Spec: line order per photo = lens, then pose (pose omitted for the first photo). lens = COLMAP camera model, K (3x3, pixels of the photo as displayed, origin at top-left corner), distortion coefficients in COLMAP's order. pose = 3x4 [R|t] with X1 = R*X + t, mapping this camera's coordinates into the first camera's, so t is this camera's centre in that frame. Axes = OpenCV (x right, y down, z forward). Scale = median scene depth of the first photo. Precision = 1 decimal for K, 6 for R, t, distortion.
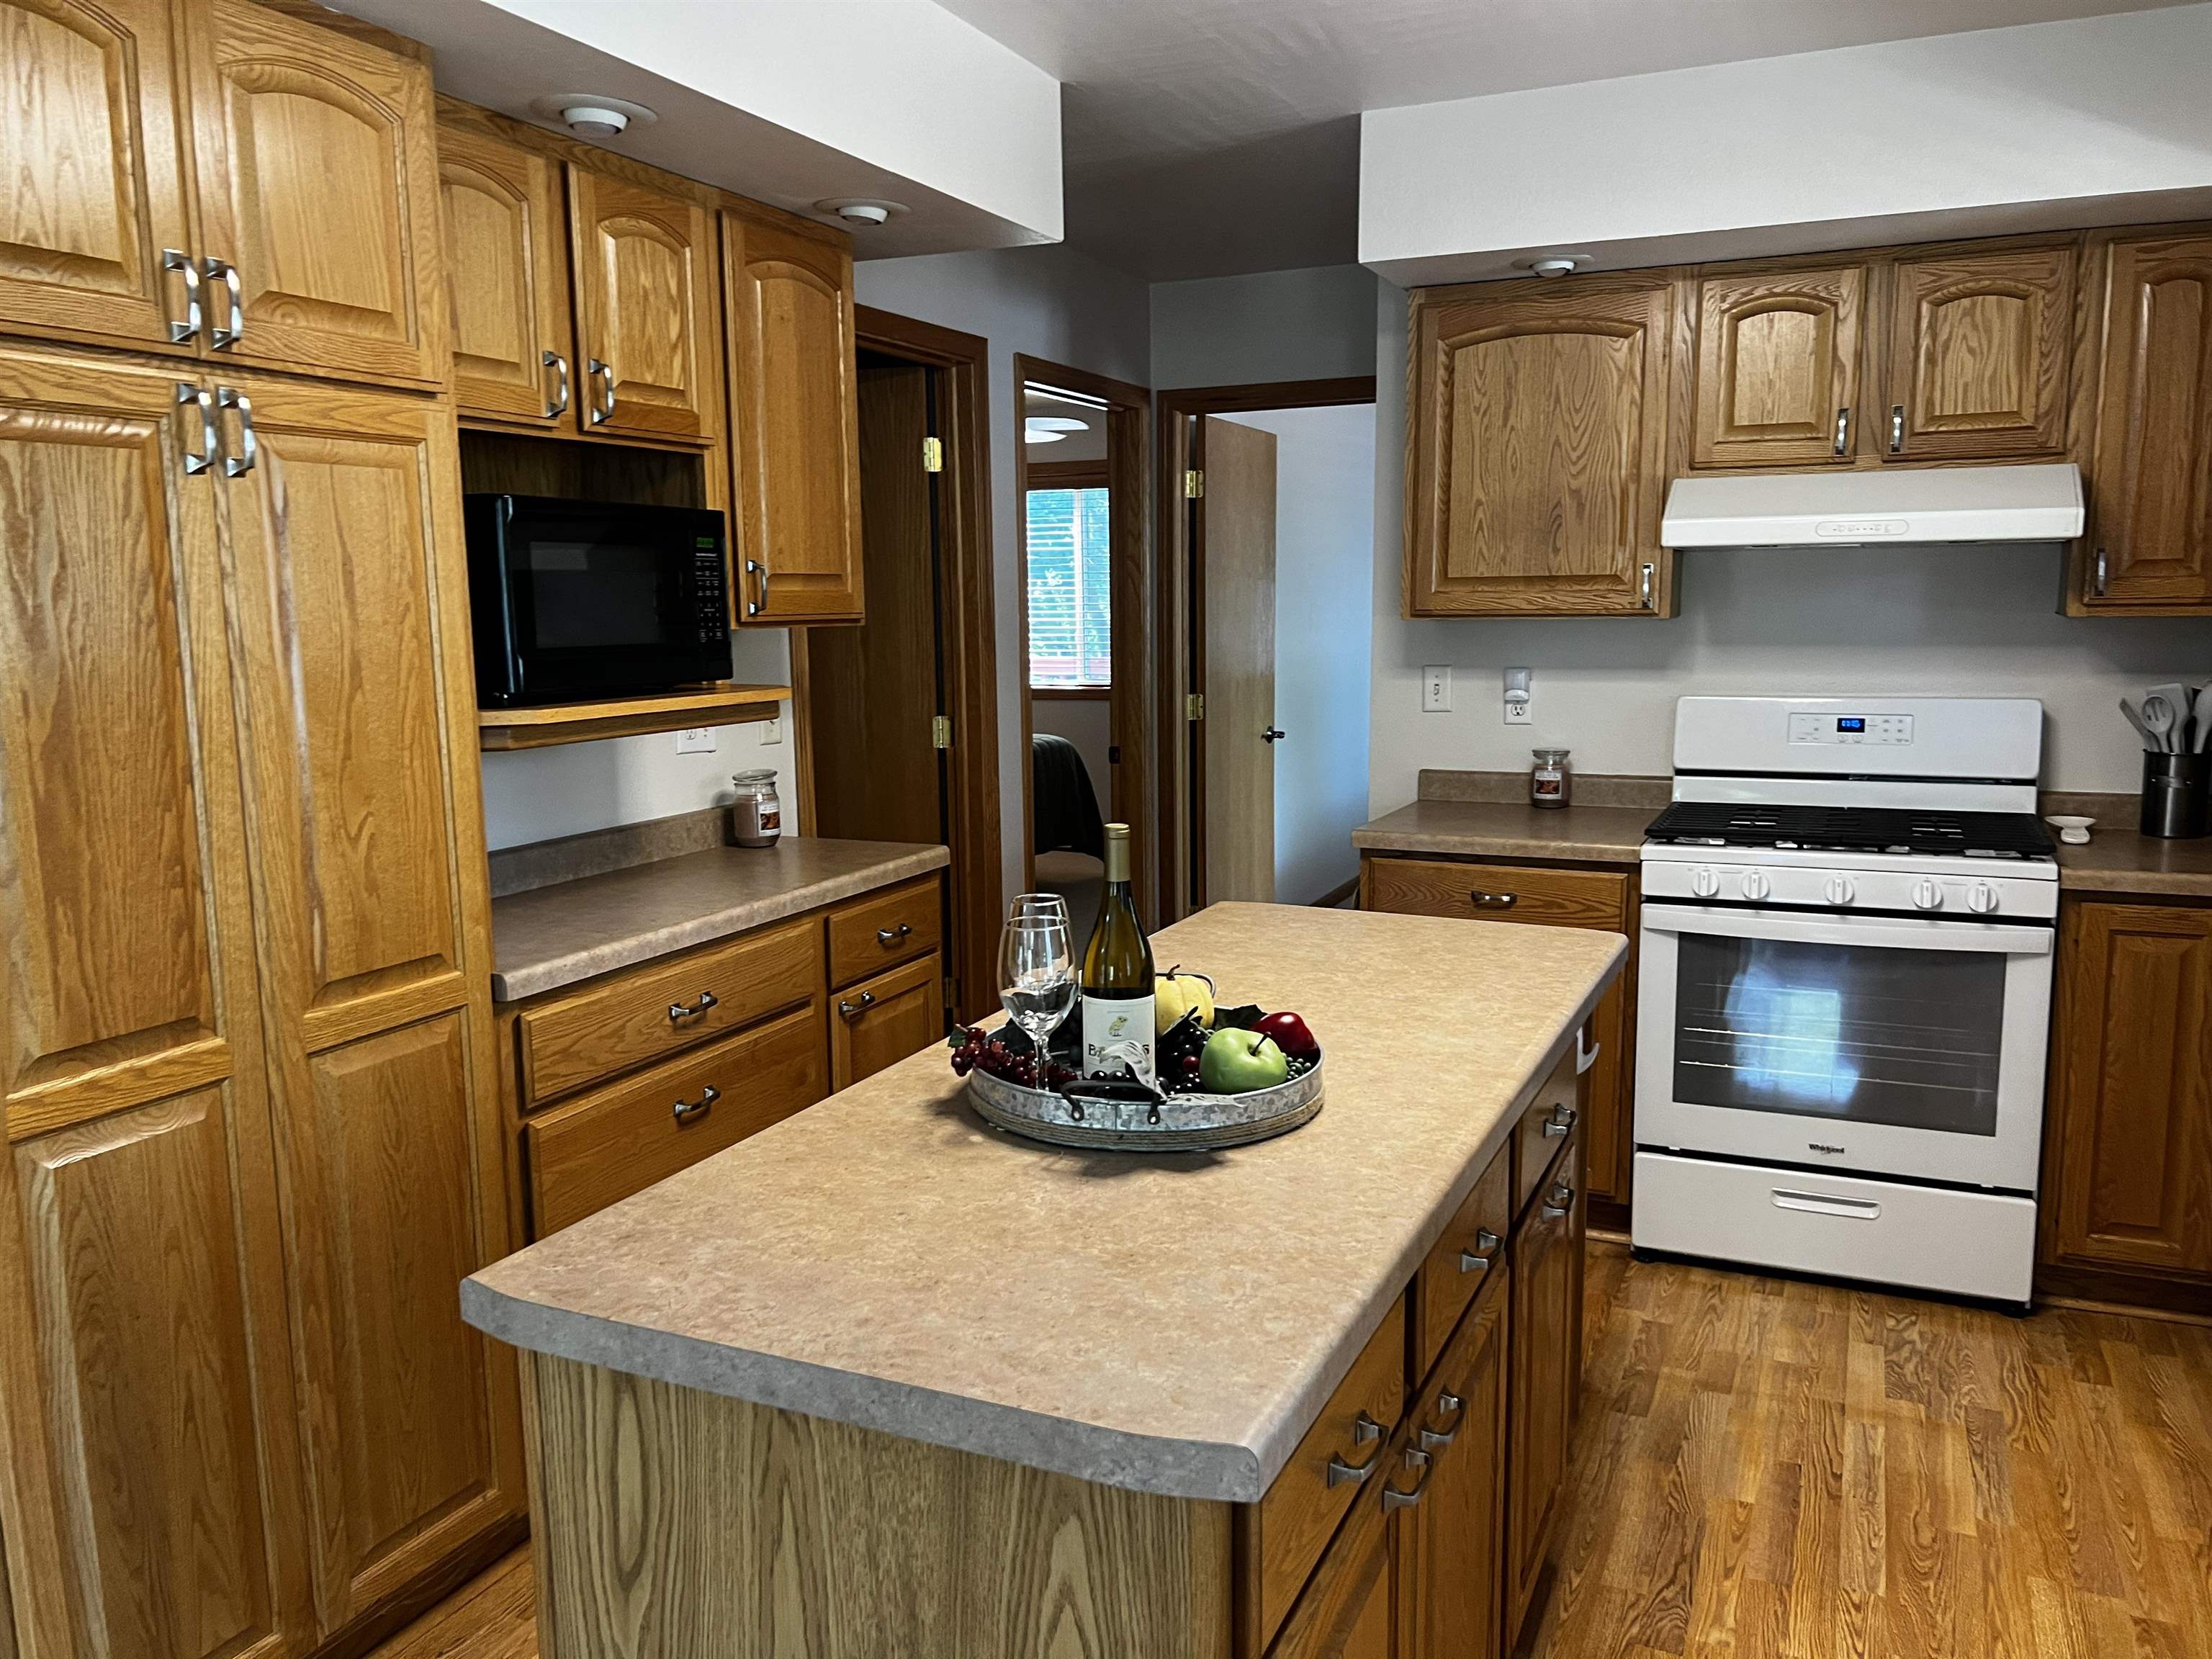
lens RADIAL K [[1665.5, 0, 1068.7], [0, 1665.5, 841.0], [0, 0, 1]] dist [0.048564, -0.058591]
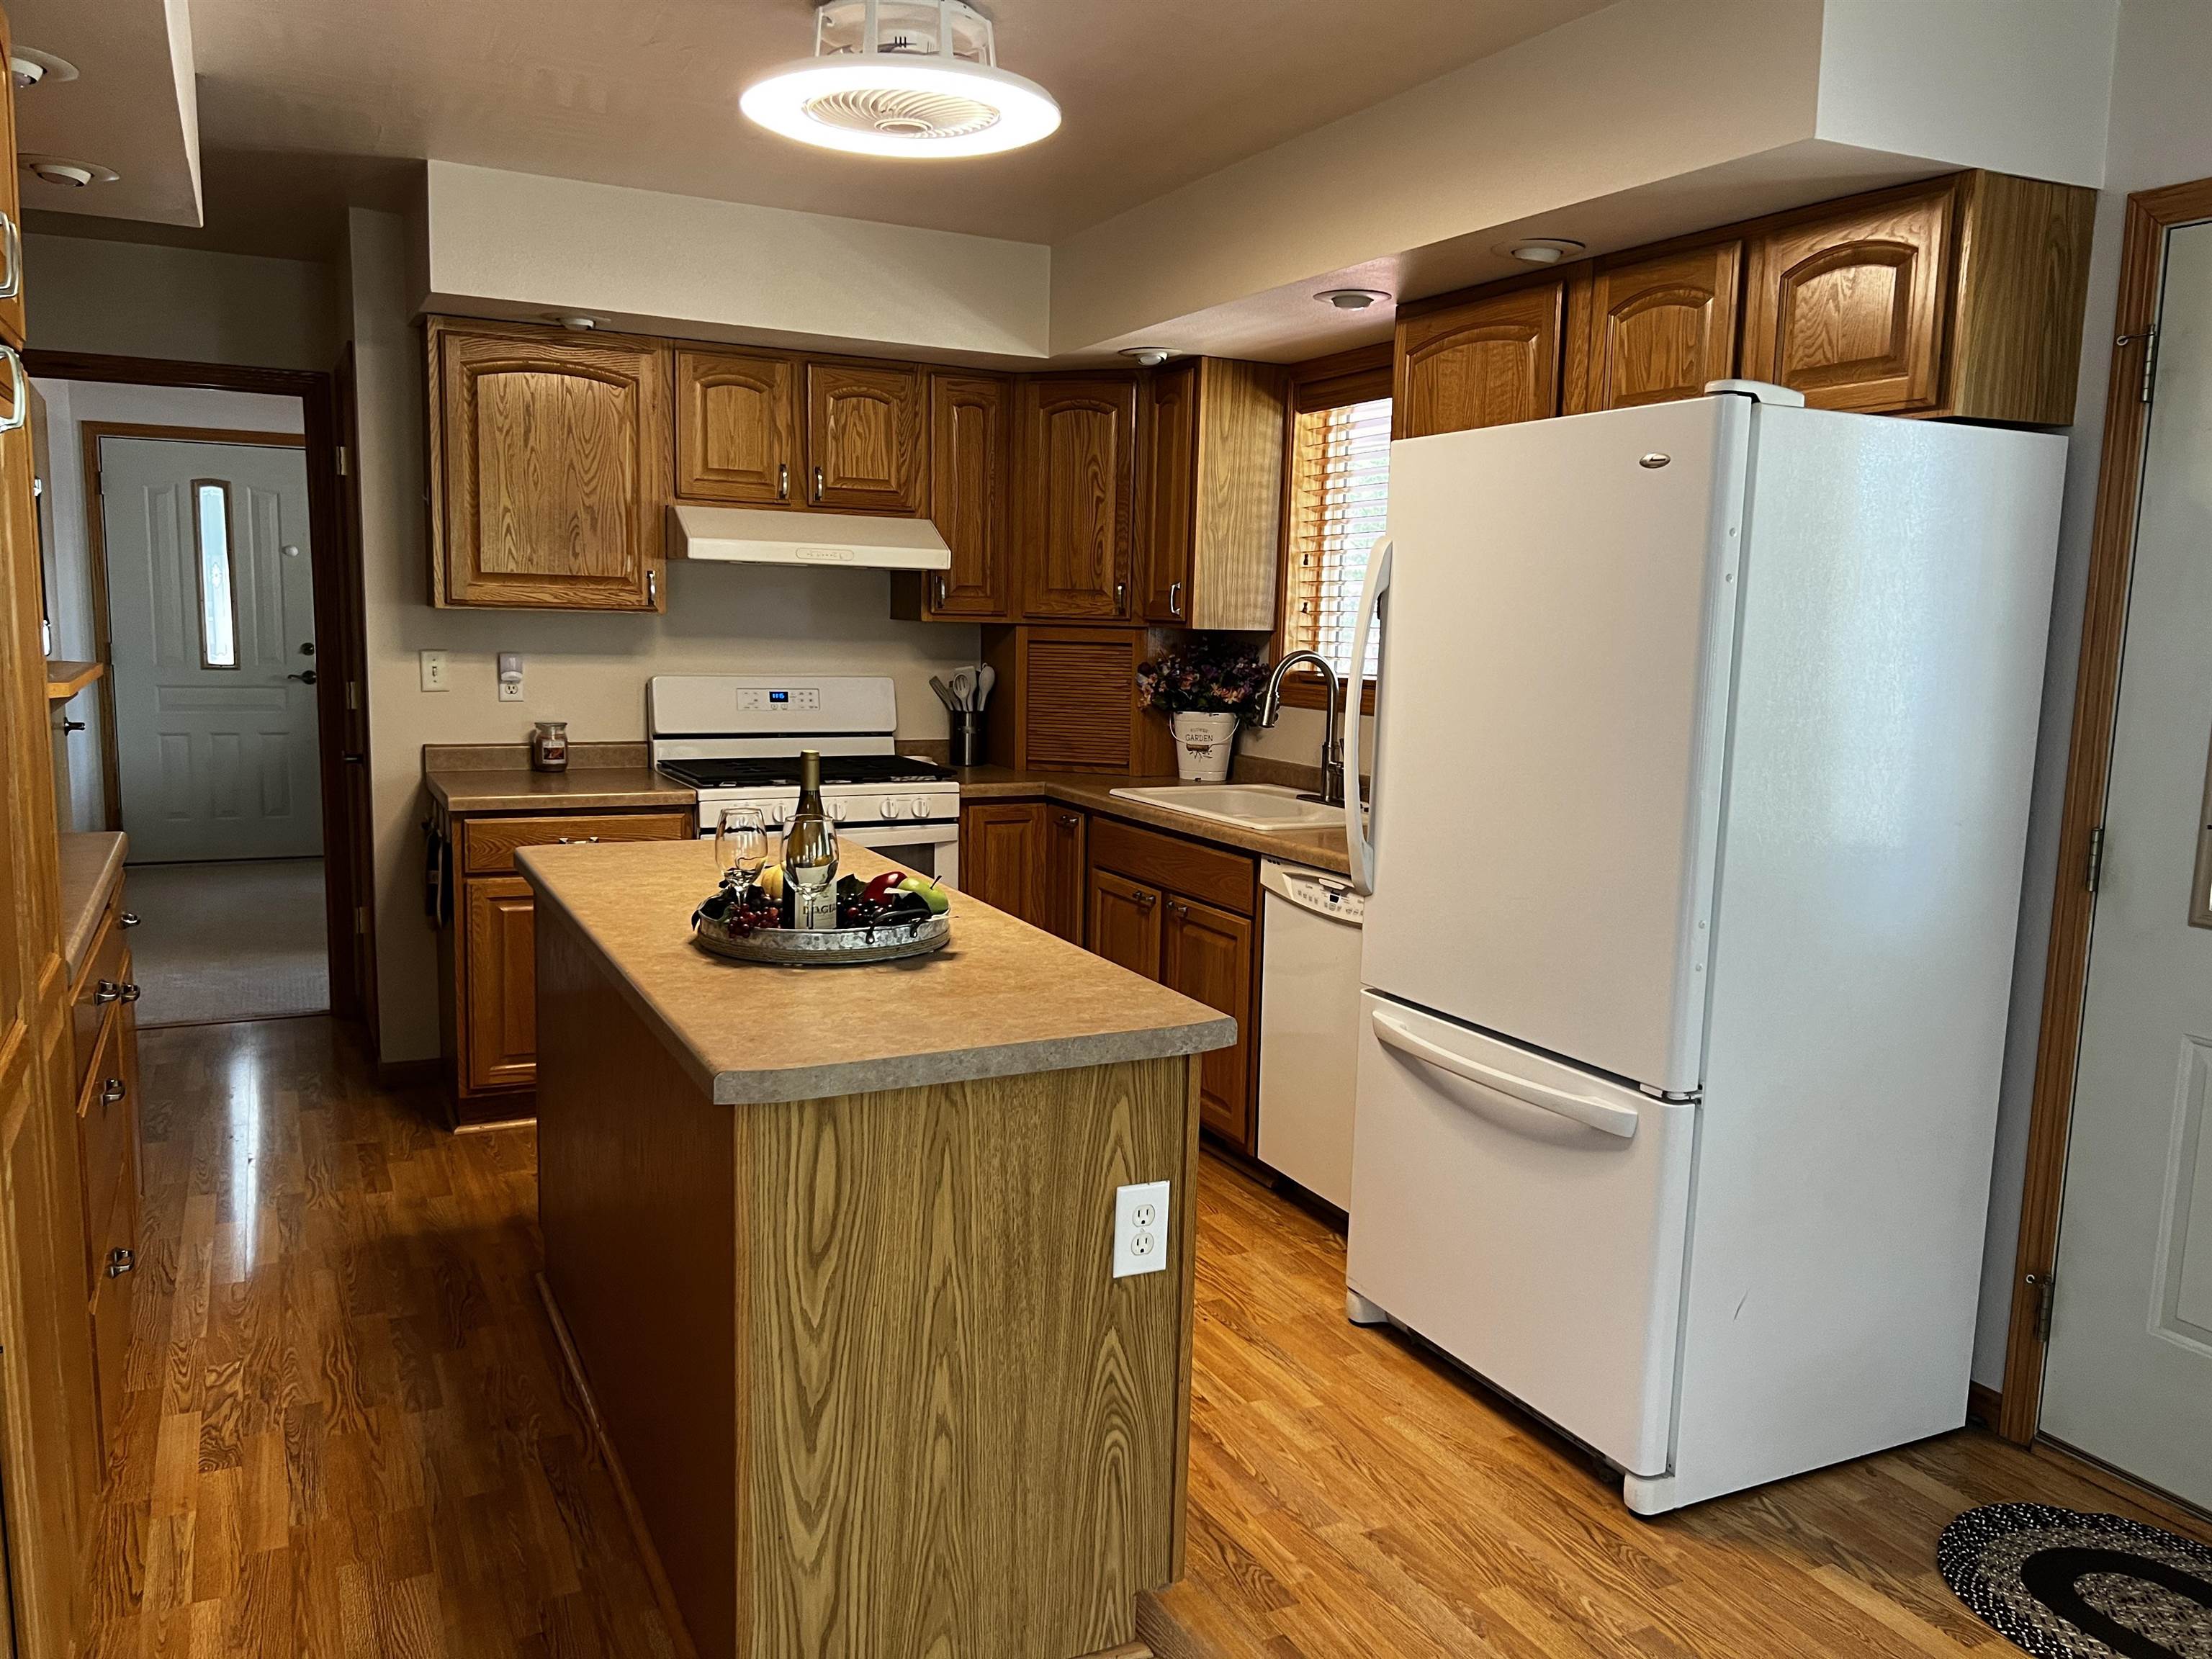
lens RADIAL K [[1665.5, 0, 1135.5], [0, 1665.5, 831.2], [0, 0, 1]] dist [0.048564, -0.058591]
pose [[0.603458, -0.078898, 0.793482, -0.489263], [0.083011, 0.995902, 0.035894, 0.016312], [-0.793062, 0.044207, 0.607535, -0.047562]]
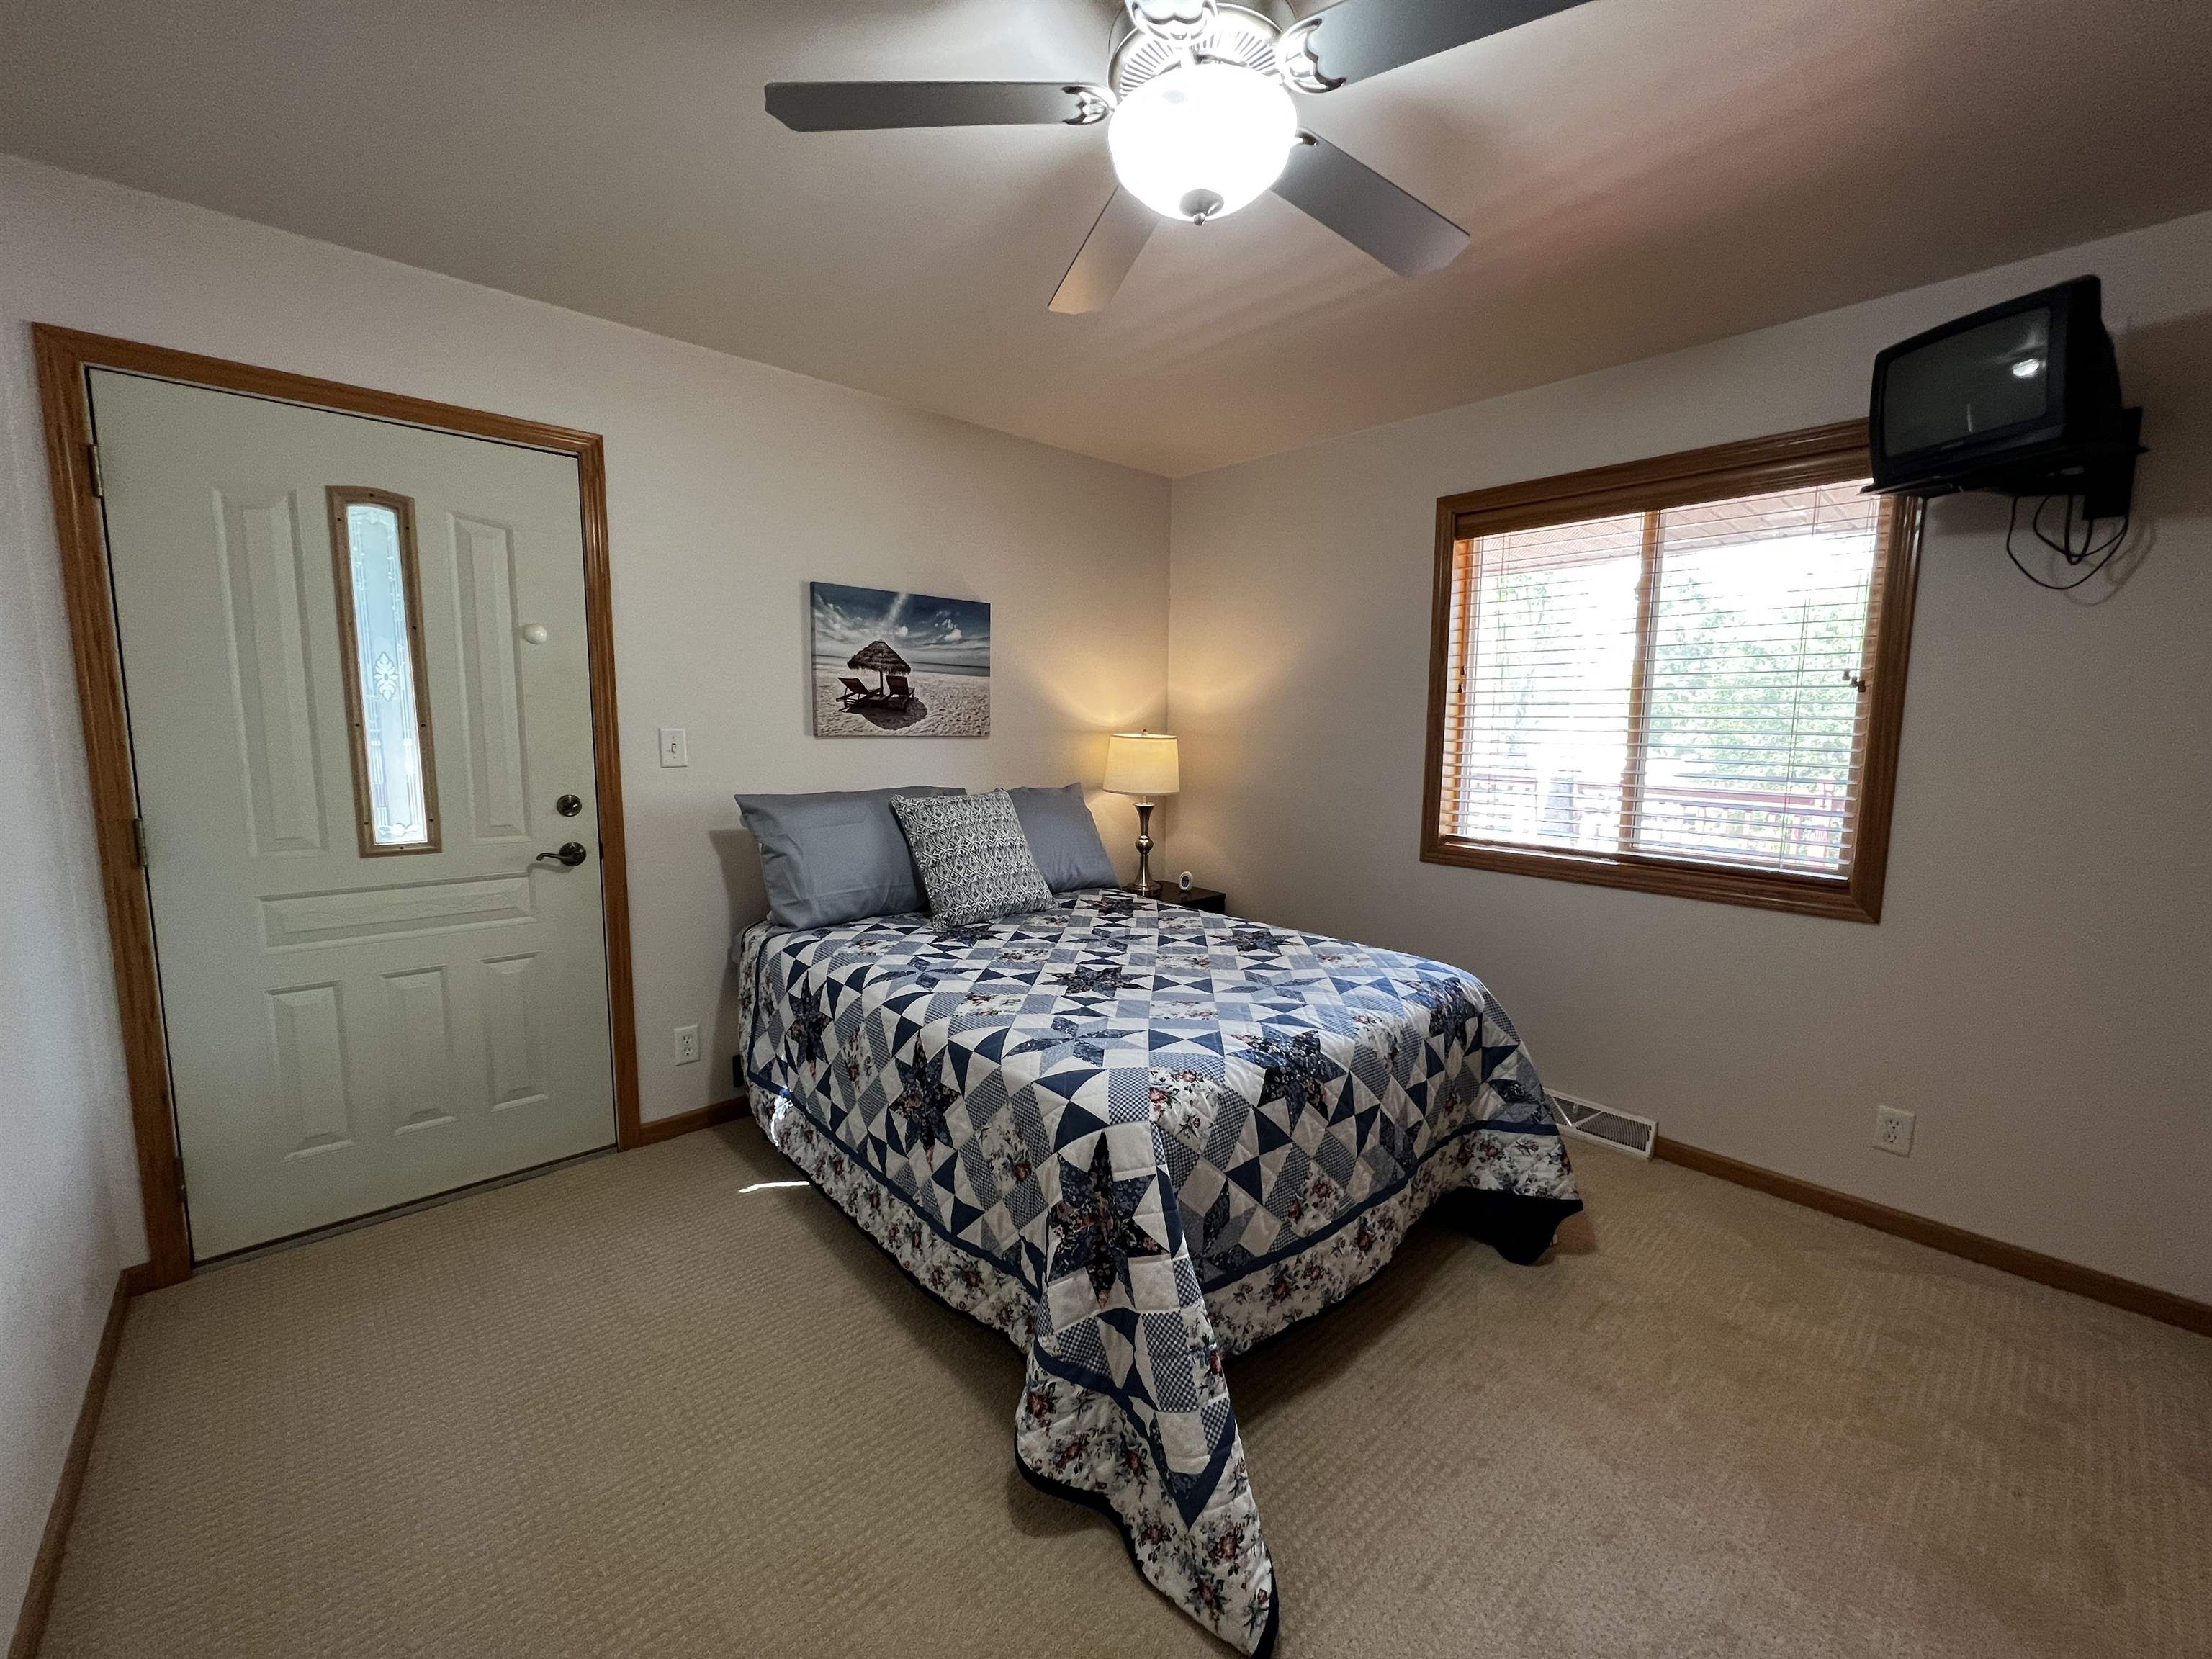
lens RADIAL K [[885.9, 0, 1110.6], [0, 885.9, 816.3], [0, 0, 1]] dist [-0.002800, 0.000581]
pose [[0.373318, -0.089519, 0.923374, 0.212413], [0.118963, 0.991735, 0.048050, -0.226599], [-0.920044, 0.091909, 0.380882, 1.643377]]
